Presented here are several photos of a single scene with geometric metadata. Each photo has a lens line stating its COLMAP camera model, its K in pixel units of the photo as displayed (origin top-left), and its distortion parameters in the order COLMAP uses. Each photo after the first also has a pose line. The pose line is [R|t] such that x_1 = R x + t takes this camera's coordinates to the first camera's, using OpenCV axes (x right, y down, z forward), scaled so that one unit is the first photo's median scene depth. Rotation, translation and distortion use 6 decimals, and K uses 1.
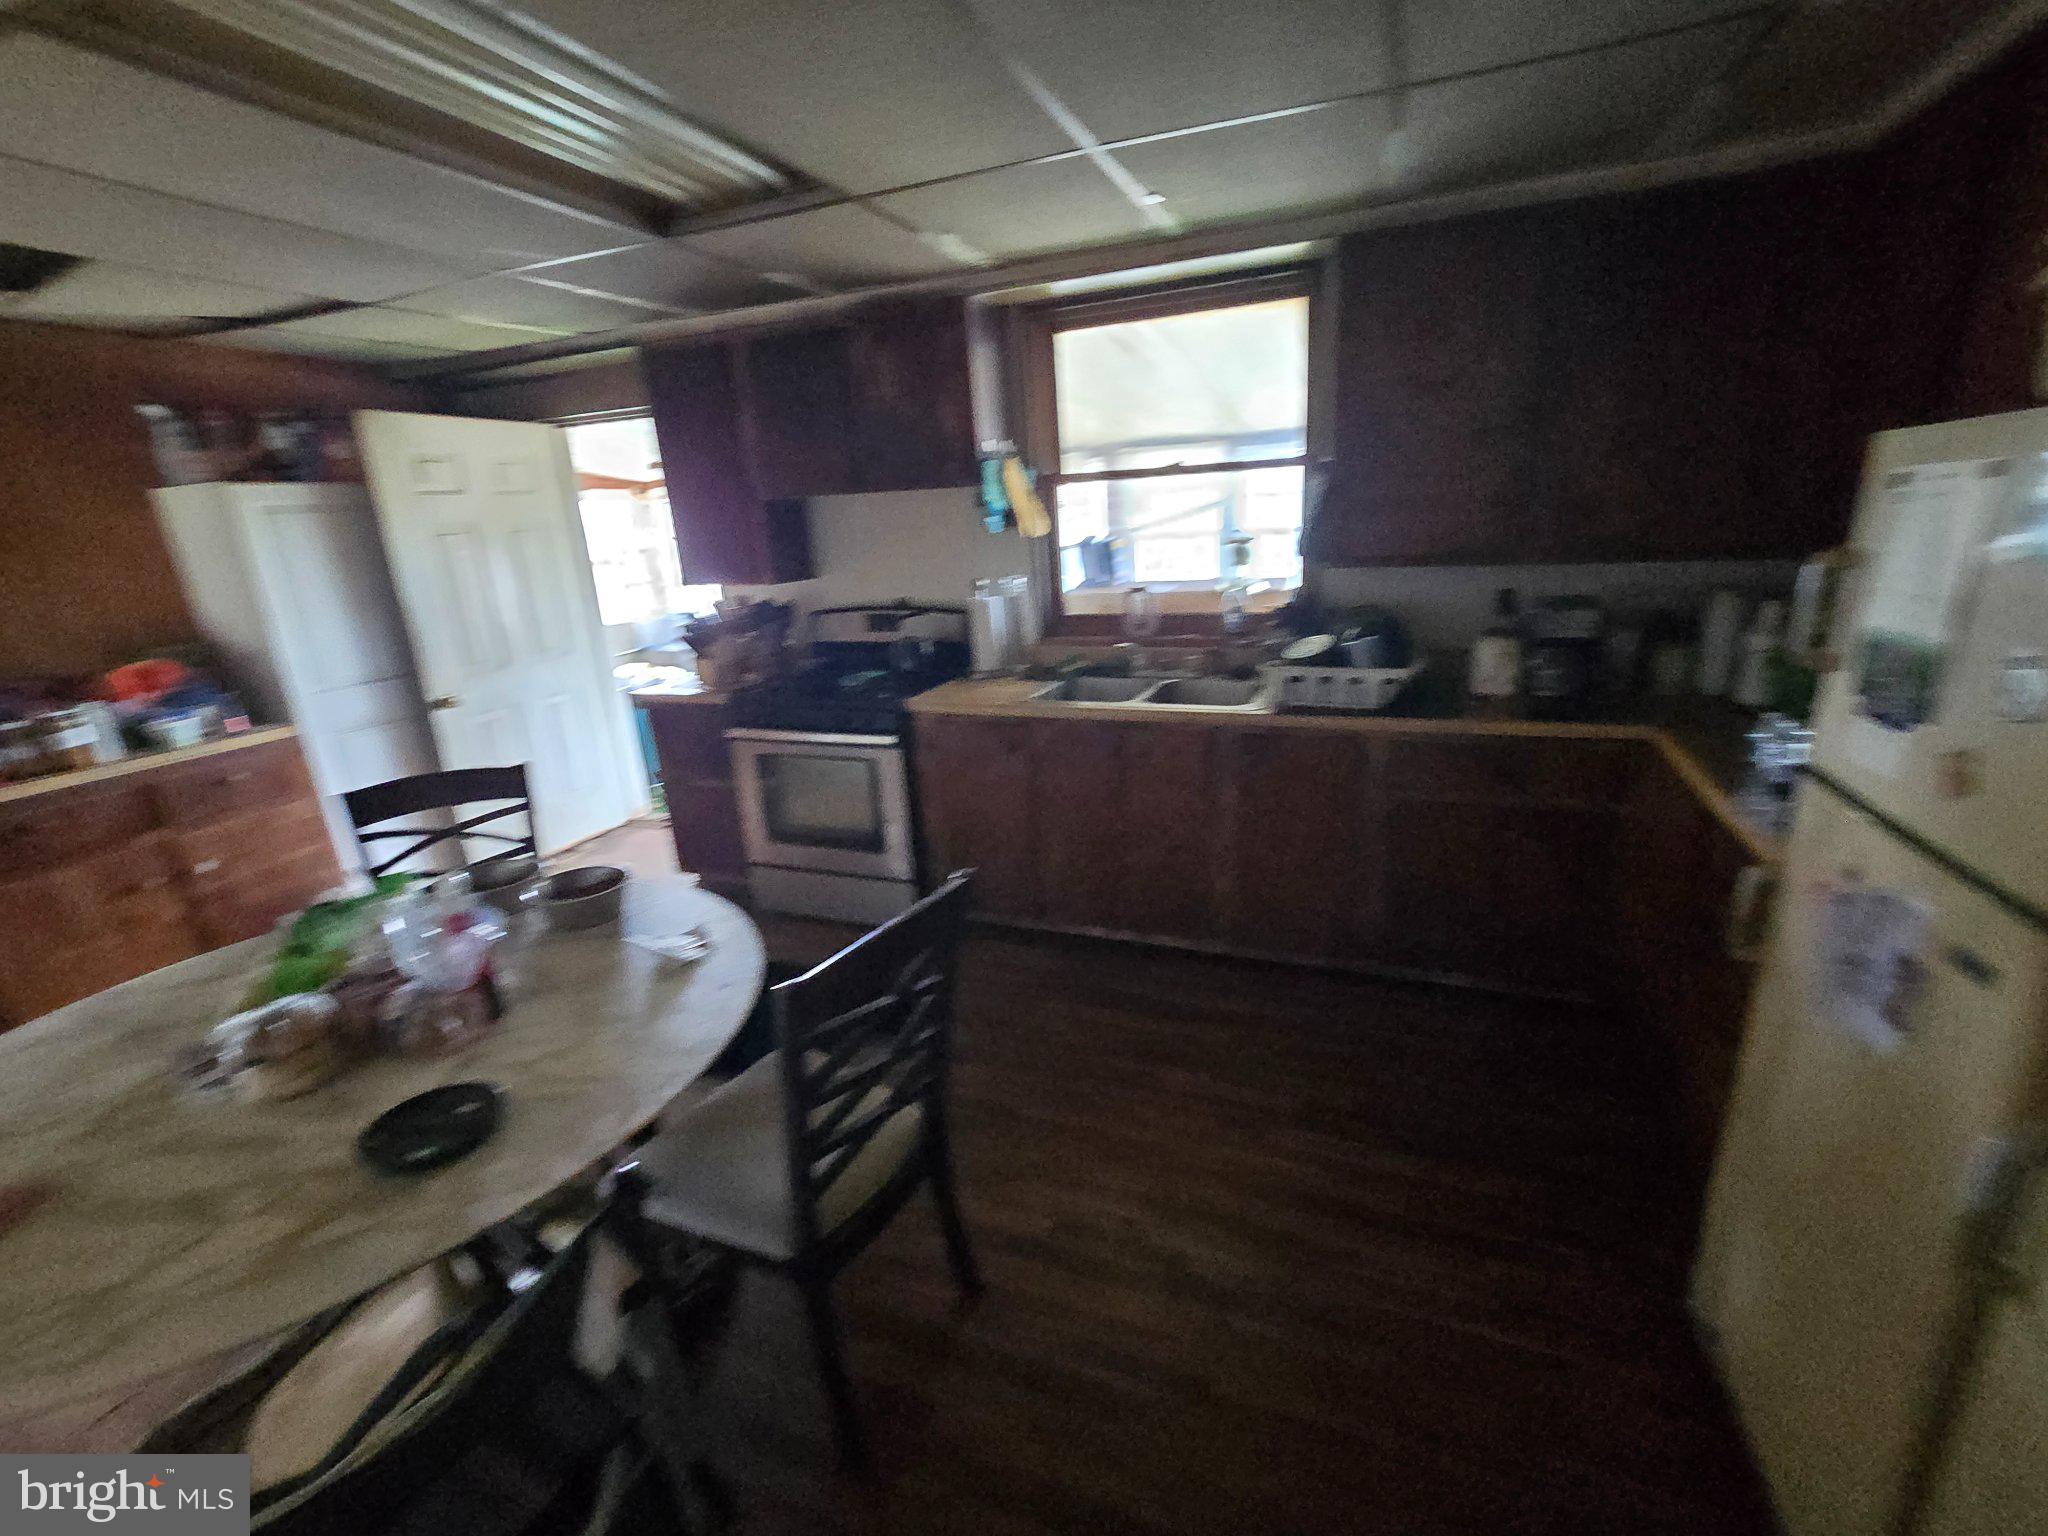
lens RADIAL K [[873.5, 0, 1057.5], [0, 873.5, 768.6], [0, 0, 1]] dist [-0.002544, -0.000258]
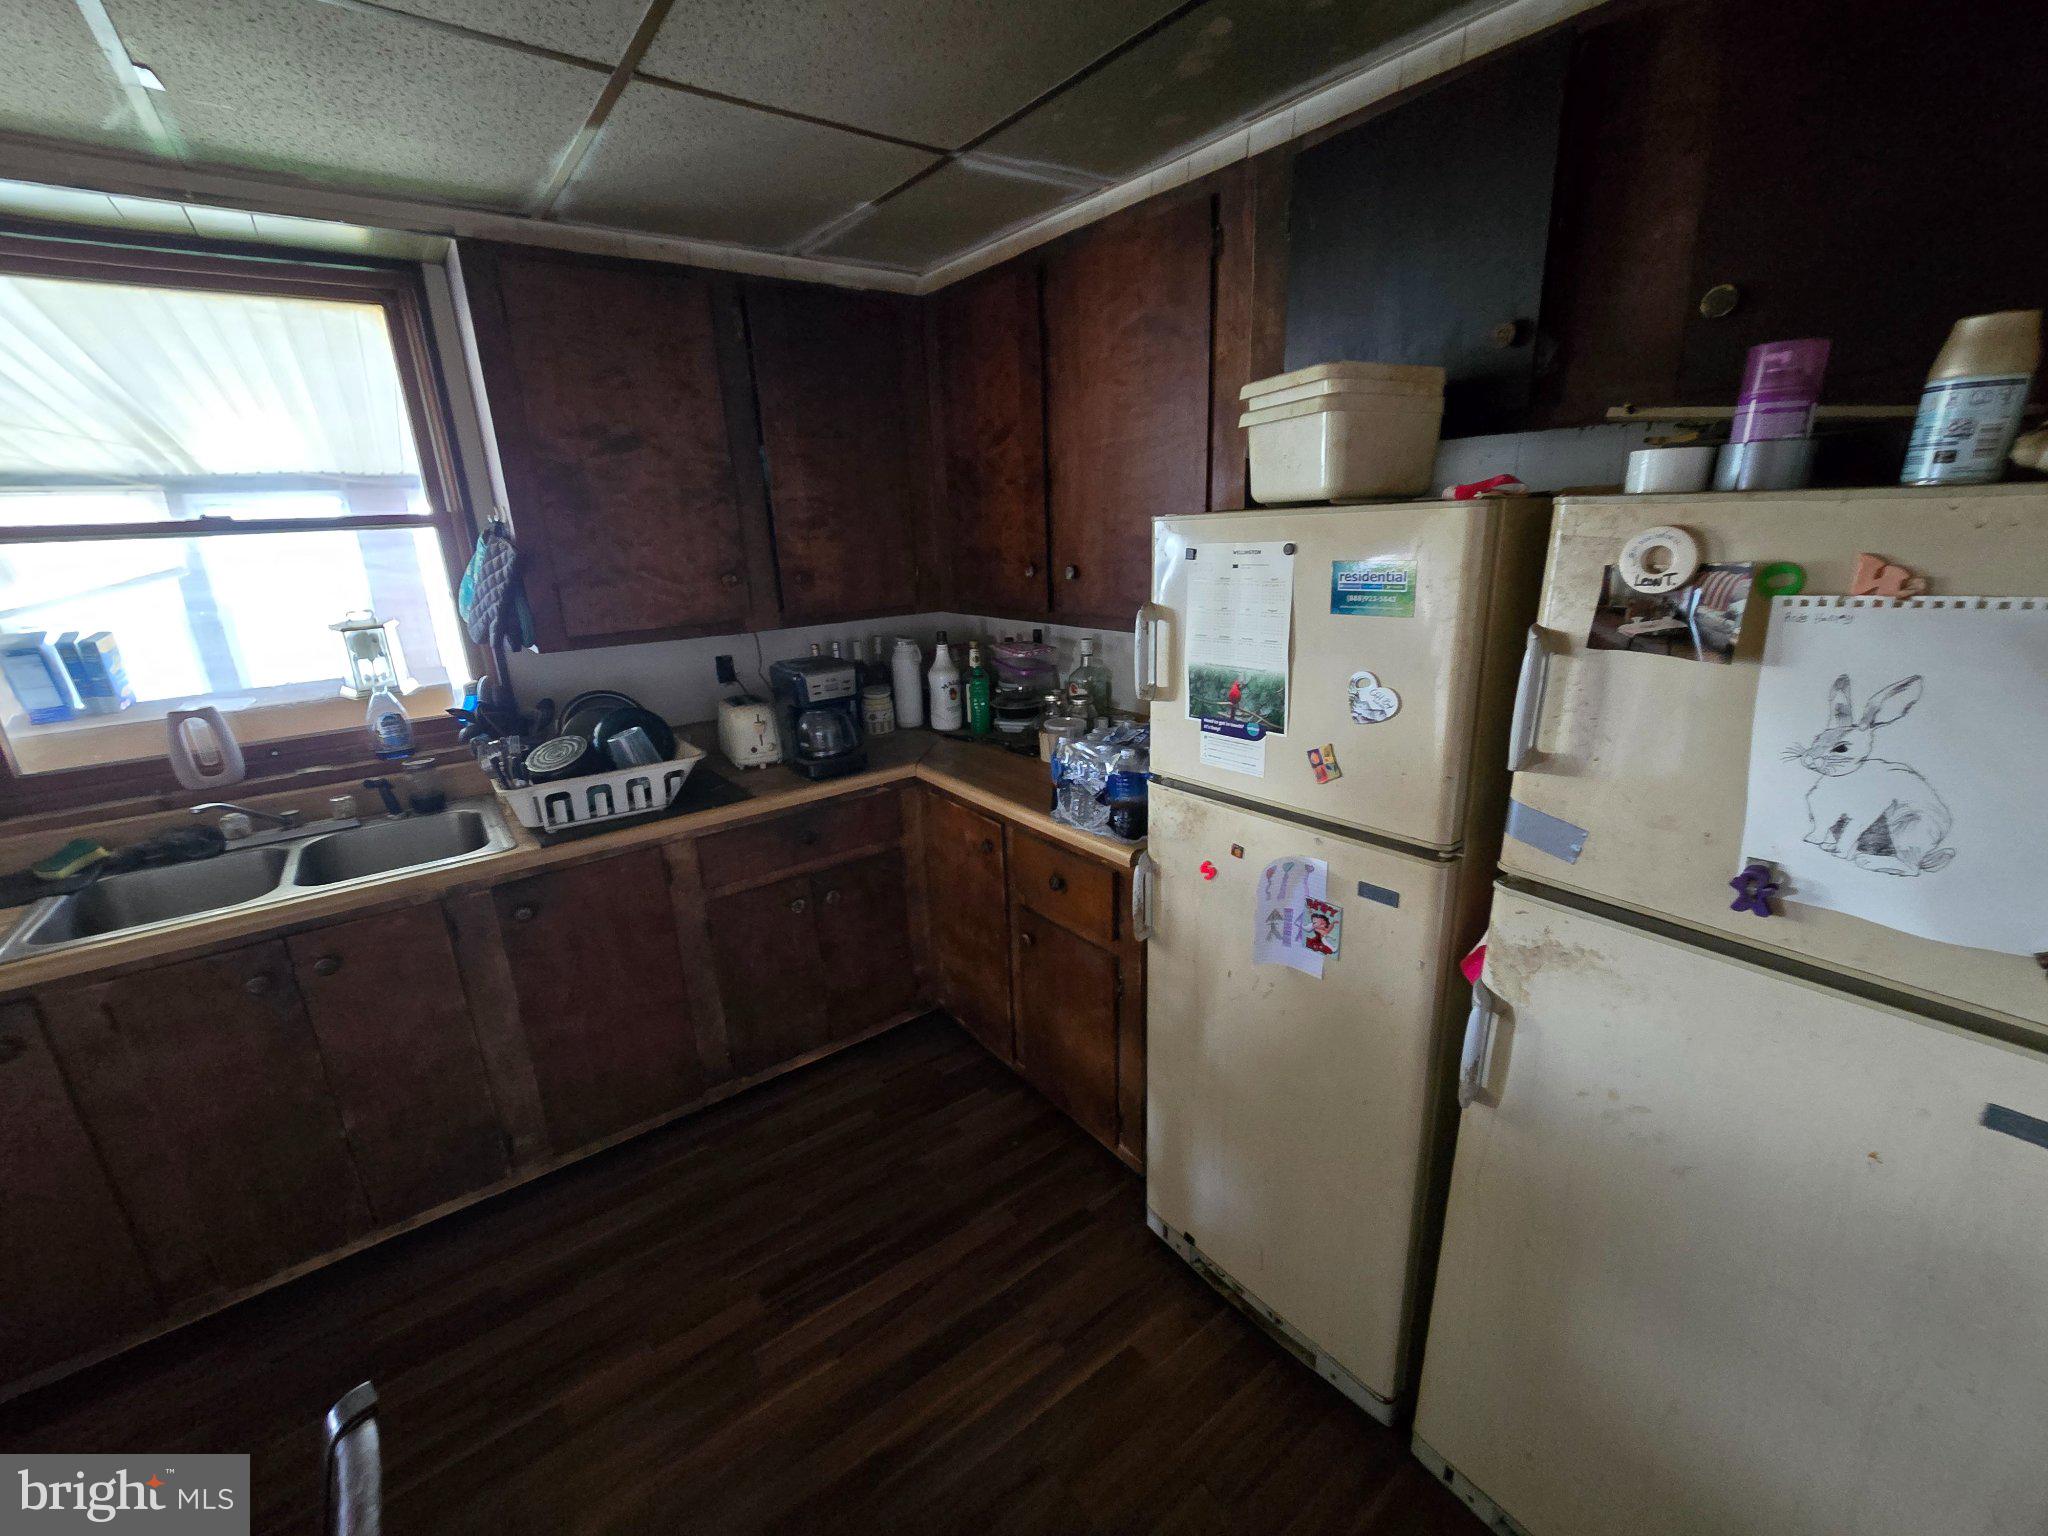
lens RADIAL K [[844.4, 0, 1014.6], [0, 844.4, 767.3], [0, 0, 1]] dist [0.000432, 0.000360]
pose [[0.532481, -0.207146, 0.820704, -0.120991], [0.255127, 0.963778, 0.077729, -0.080626], [-0.807078, 0.167994, 0.566042, 0.234235]]
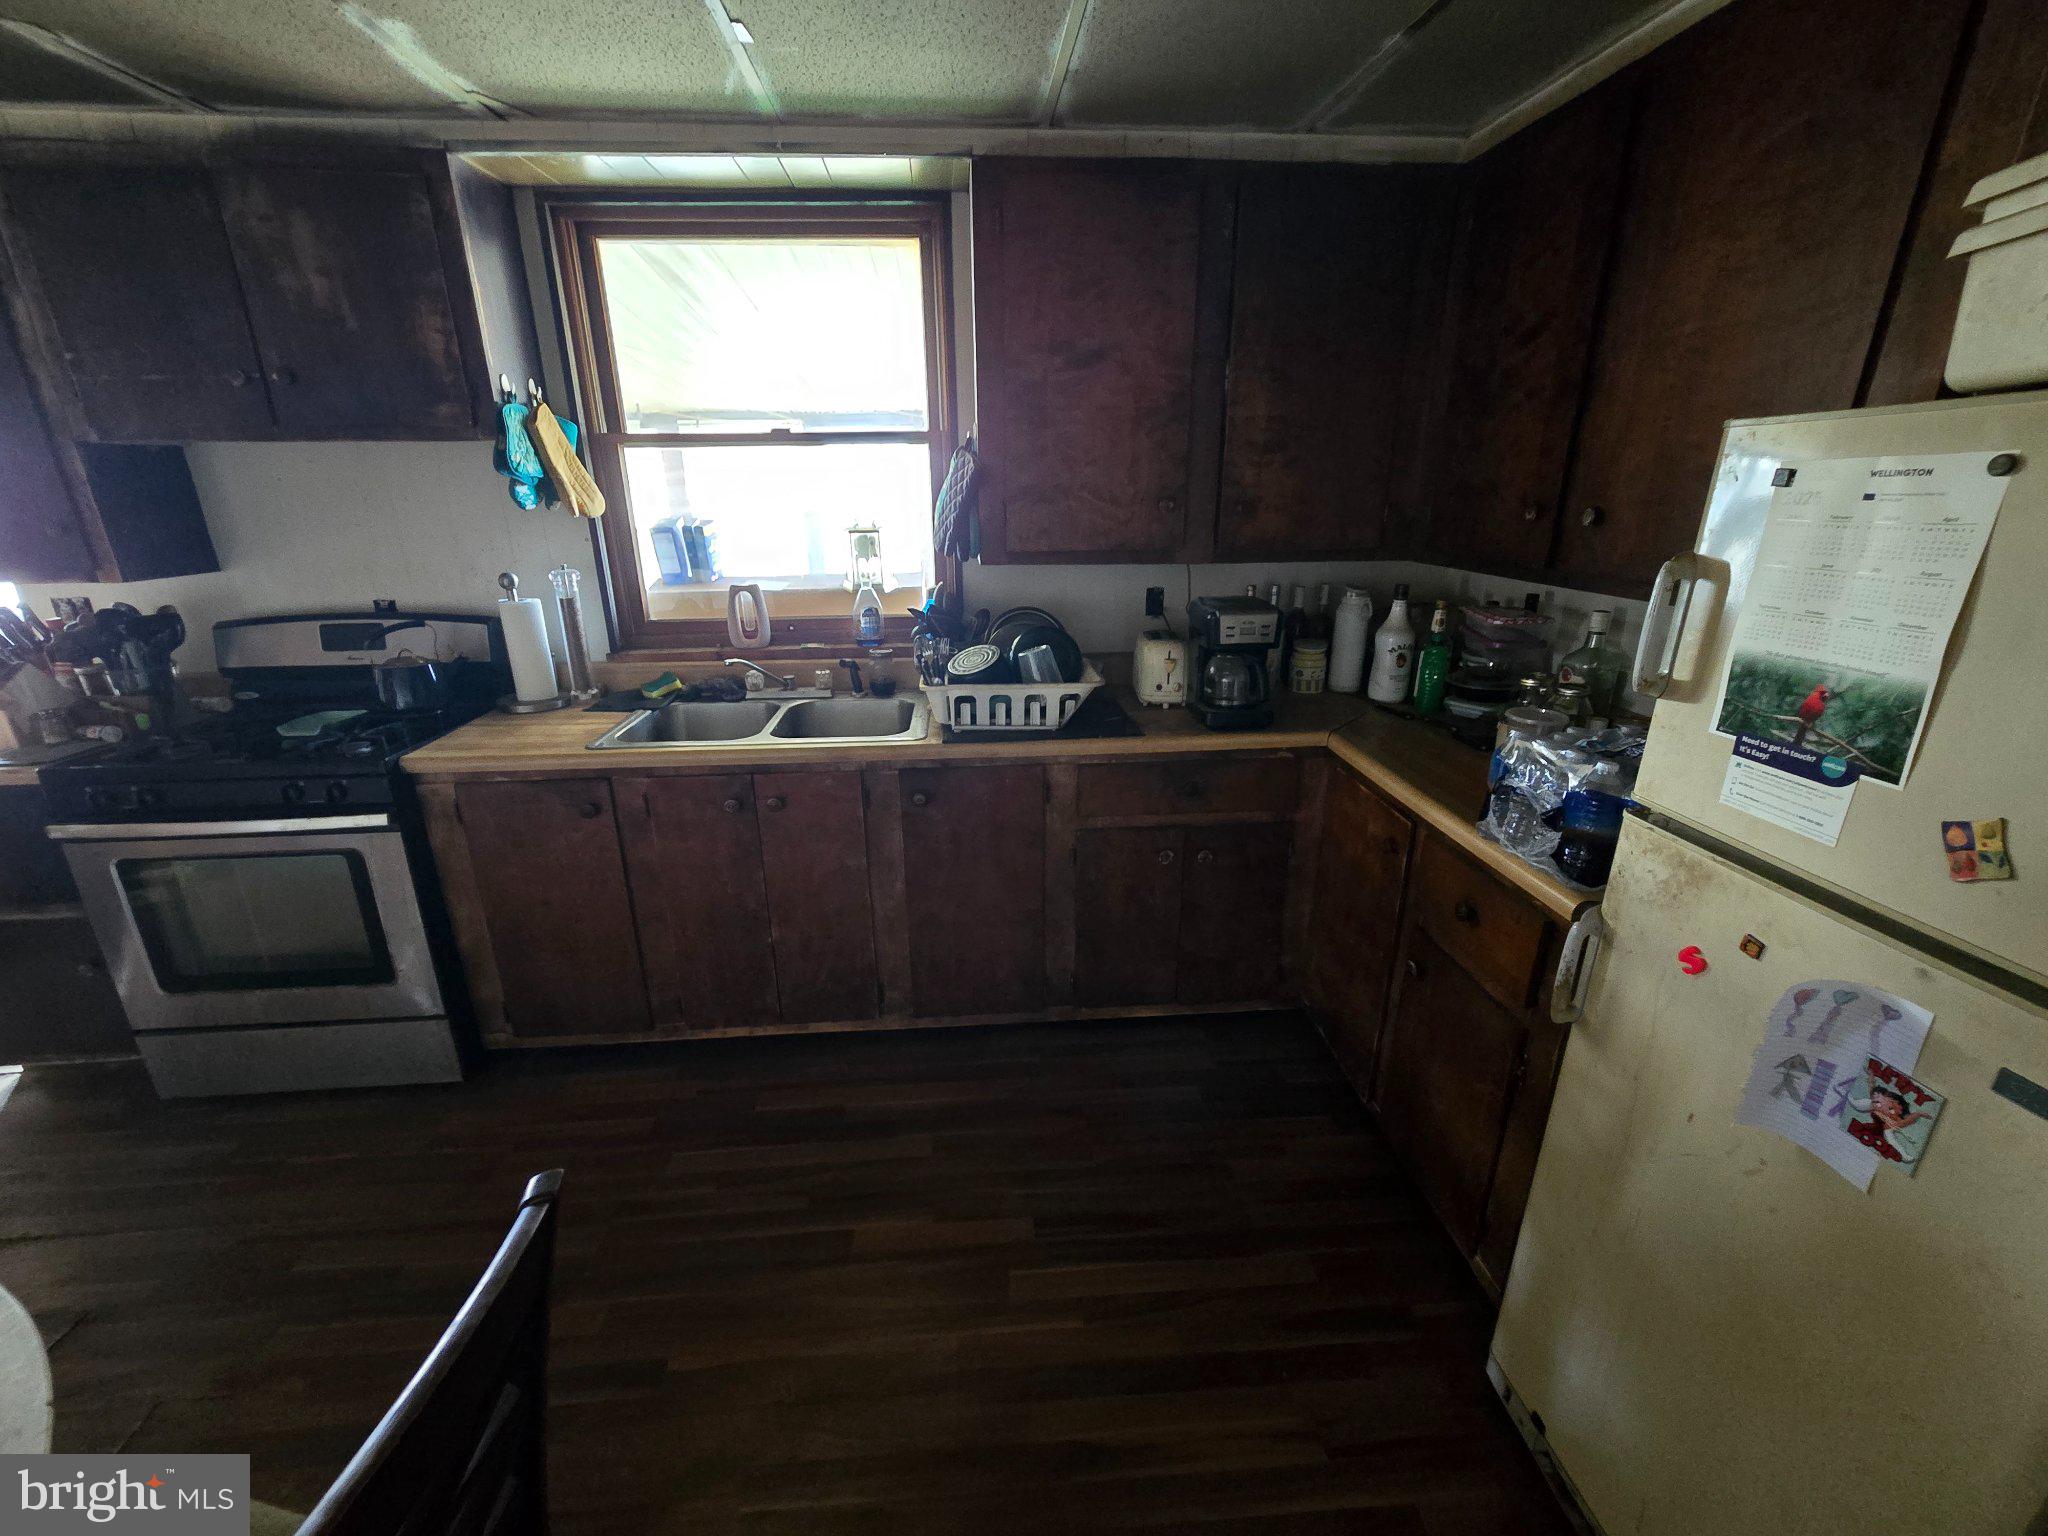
lens RADIAL K [[836.9, 0, 1019.4], [0, 836.9, 774.1], [0, 0, 1]] dist [-0.001110, 0.000345]
pose [[0.901076, -0.097856, 0.422475, -0.023805], [0.085542, 0.995175, 0.048060, -0.064238], [-0.425140, -0.007166, 0.905099, 0.250287]]
